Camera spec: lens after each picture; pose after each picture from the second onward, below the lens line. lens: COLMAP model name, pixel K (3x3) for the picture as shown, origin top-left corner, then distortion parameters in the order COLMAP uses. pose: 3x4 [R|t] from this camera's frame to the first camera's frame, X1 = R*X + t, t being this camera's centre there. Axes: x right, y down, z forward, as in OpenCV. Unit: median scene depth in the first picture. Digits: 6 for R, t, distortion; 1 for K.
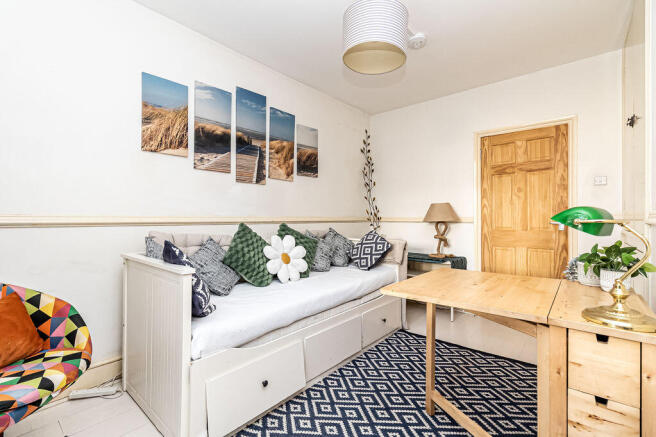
lens RADIAL K [[294.1, 0, 328.1], [0, 294.1, 215.6], [0, 0, 1]] dist [0.000684, 0.000262]
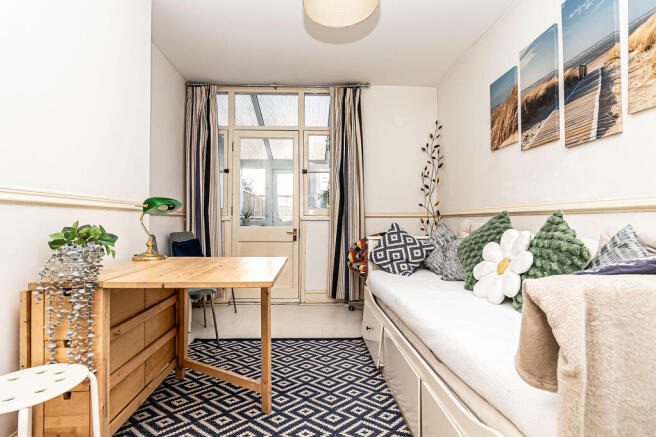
lens RADIAL K [[294.1, 0, 327.3], [0, 294.1, 219.9], [0, 0, 1]] dist [0.000684, 0.000262]
pose [[-0.714524, -0.000666, -0.699611, 0.548285], [0.006238, 0.999954, -0.007322, 0.045924], [0.699583, -0.009596, -0.714487, 1.151768]]
